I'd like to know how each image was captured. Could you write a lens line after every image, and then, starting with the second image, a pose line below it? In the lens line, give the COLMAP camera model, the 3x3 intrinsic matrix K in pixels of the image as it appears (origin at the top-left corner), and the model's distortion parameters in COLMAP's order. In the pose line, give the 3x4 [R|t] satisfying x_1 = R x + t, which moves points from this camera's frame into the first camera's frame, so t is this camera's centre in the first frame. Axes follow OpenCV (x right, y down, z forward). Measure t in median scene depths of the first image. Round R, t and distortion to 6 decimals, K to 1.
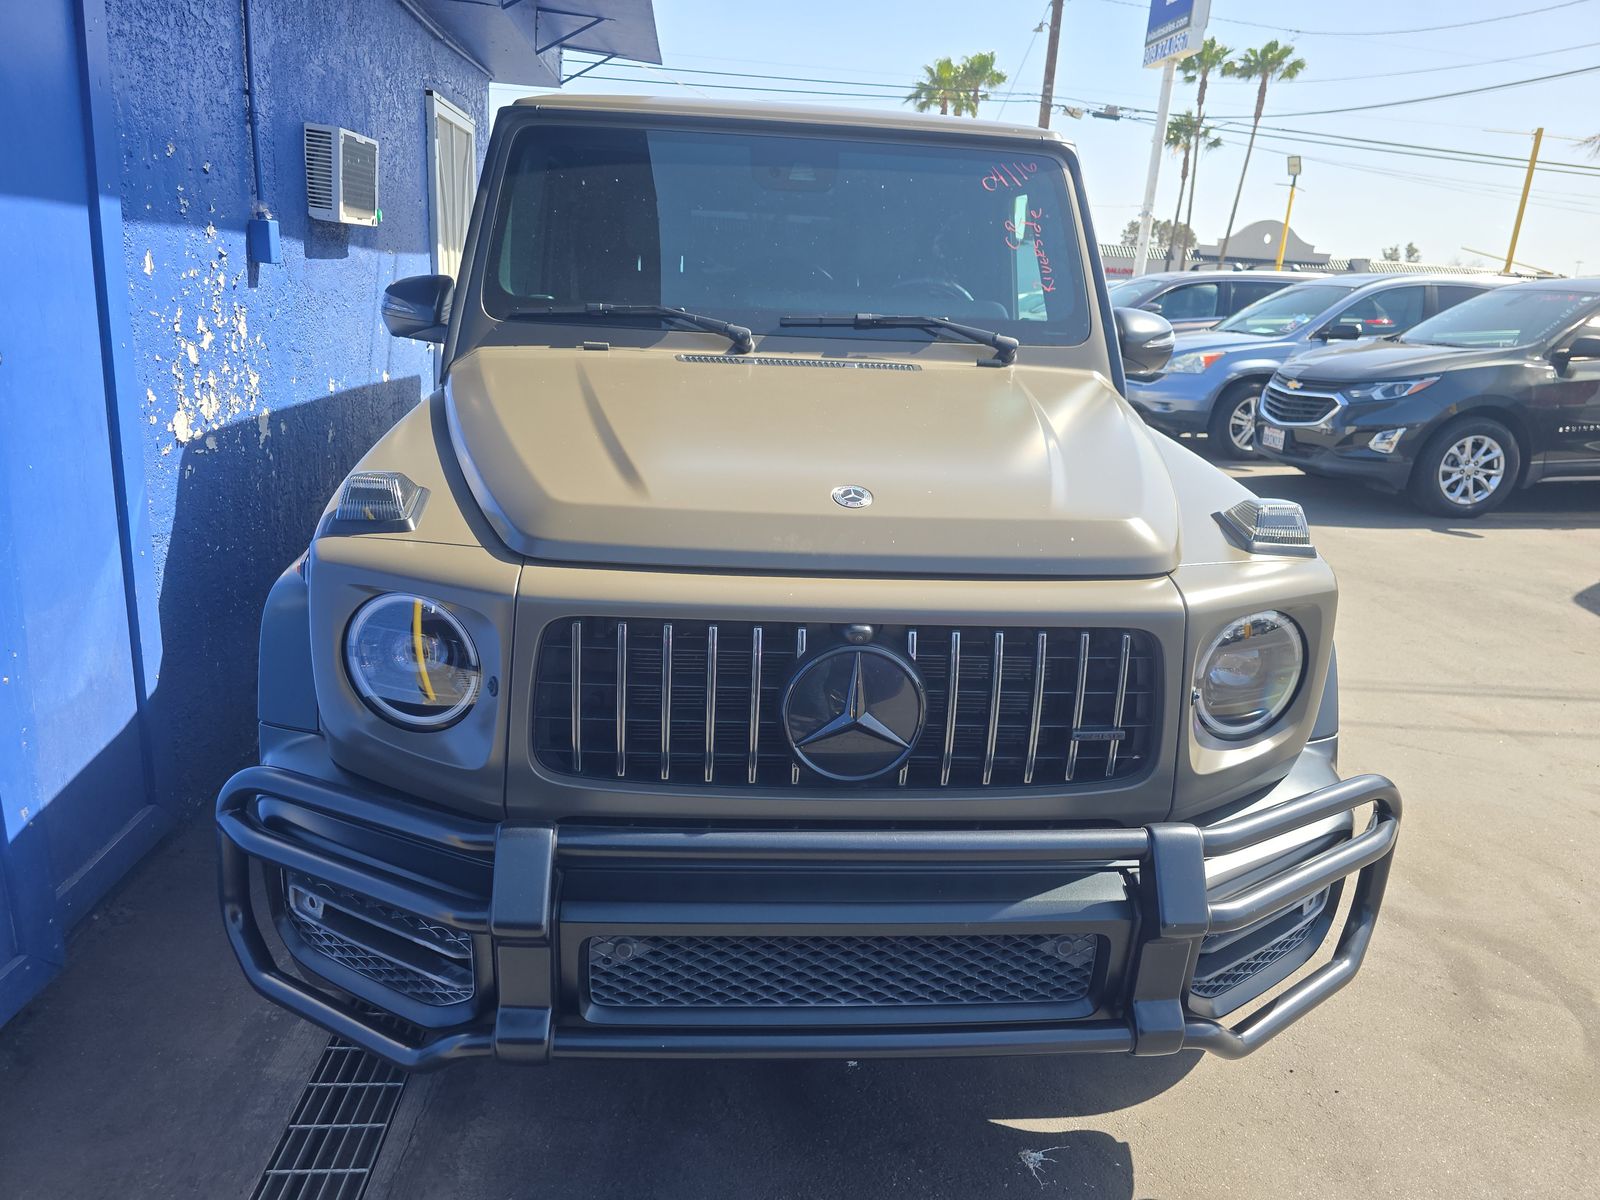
lens RADIAL K [[1084.7, 0, 800.0], [0, 1084.7, 600.0], [0, 0, 1]] dist [0.029265, -0.005722]
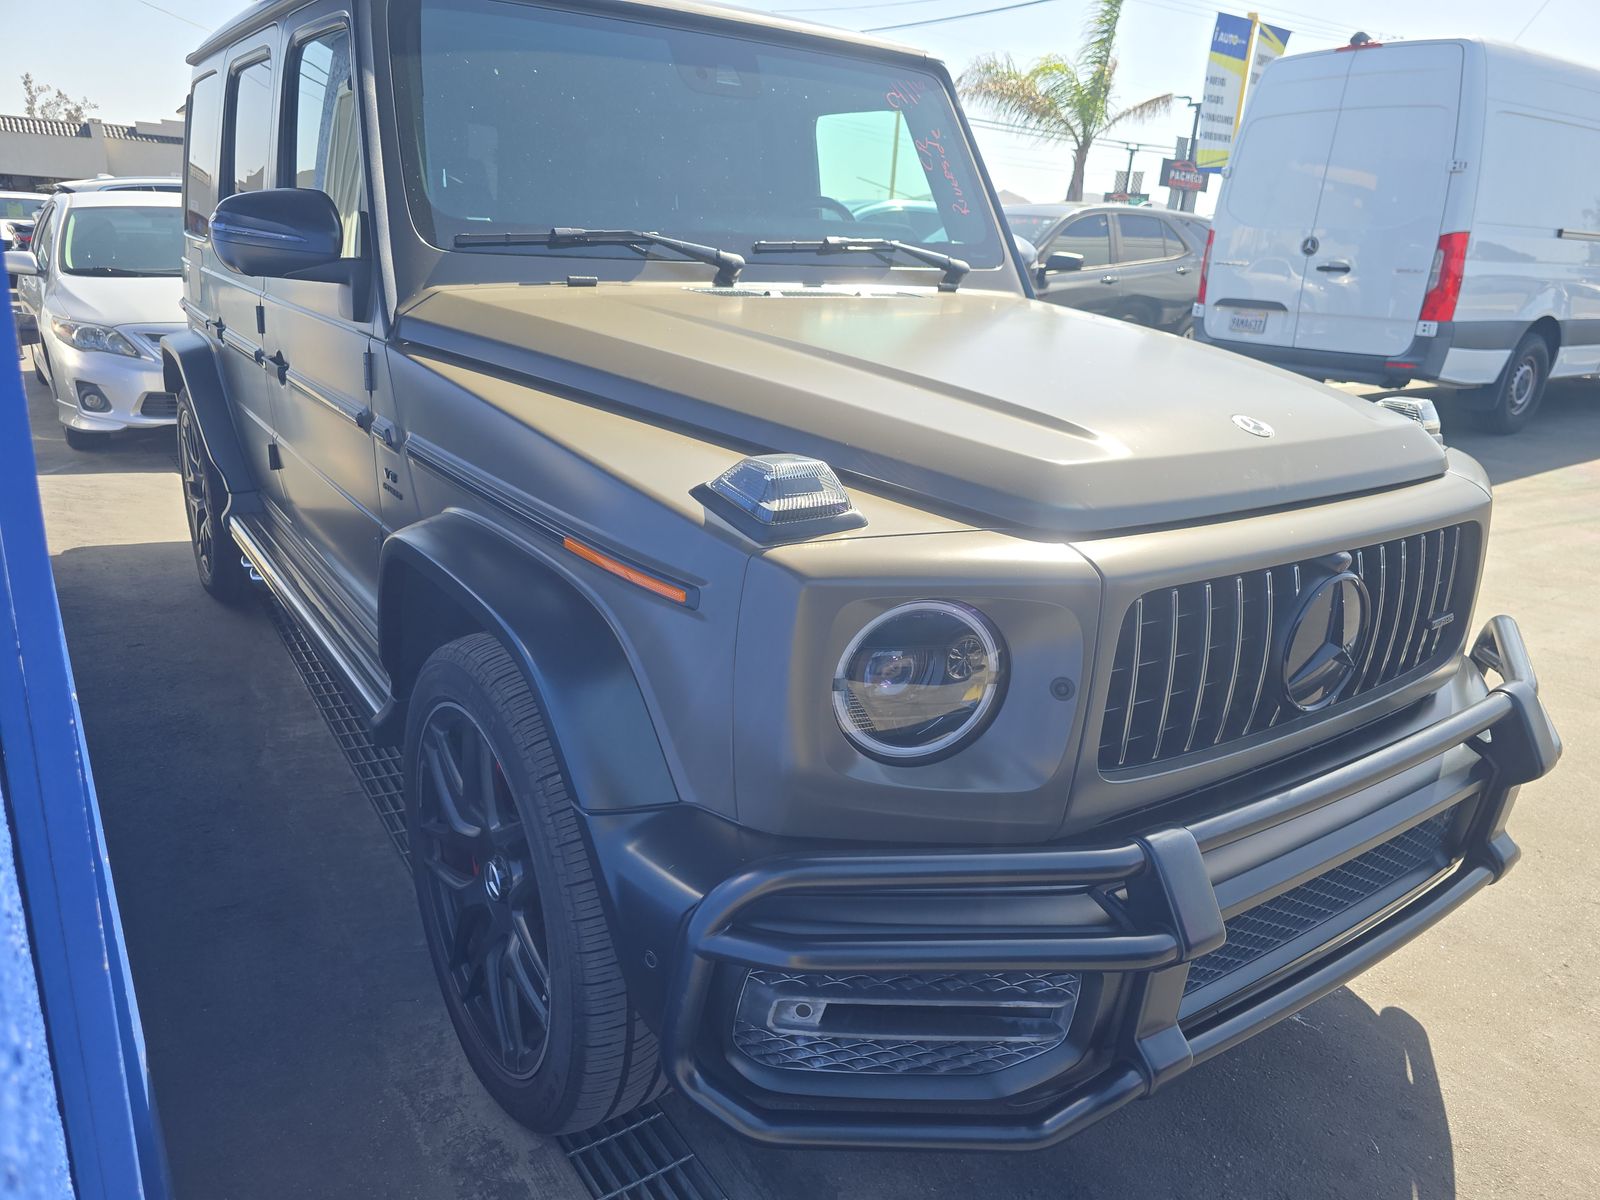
lens RADIAL K [[1084.7, 0, 800.0], [0, 1084.7, 600.0], [0, 0, 1]] dist [0.029265, -0.005722]
pose [[0.863153, -0.166781, 0.476604, -0.460447], [0.134540, 0.985719, 0.101280, -0.055922], [-0.486689, -0.023298, 0.873265, 0.192416]]
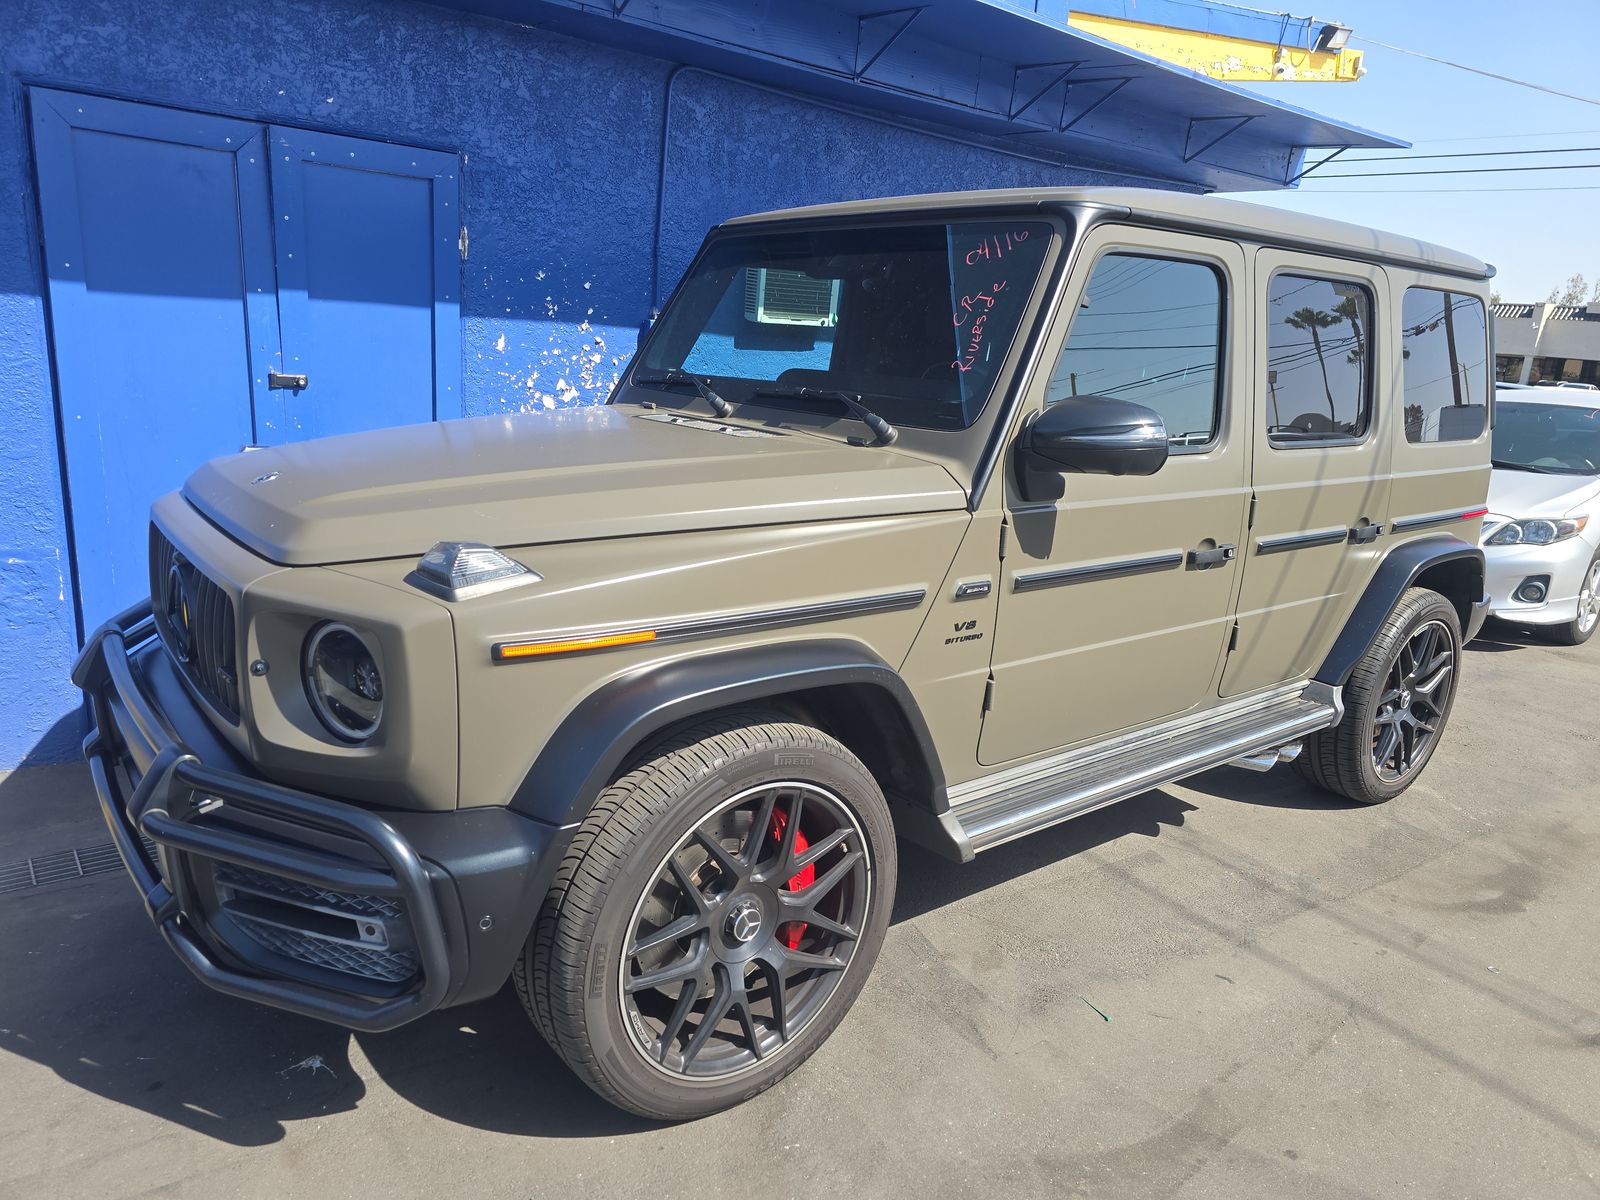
lens RADIAL K [[1084.7, 0, 800.0], [0, 1084.7, 600.0], [0, 0, 1]] dist [0.029265, -0.005722]
pose [[0.557881, 0.183797, -0.809313, 0.940061], [-0.268024, 0.962816, 0.033901, -0.102001], [0.785450, 0.198003, 0.586398, 0.427920]]
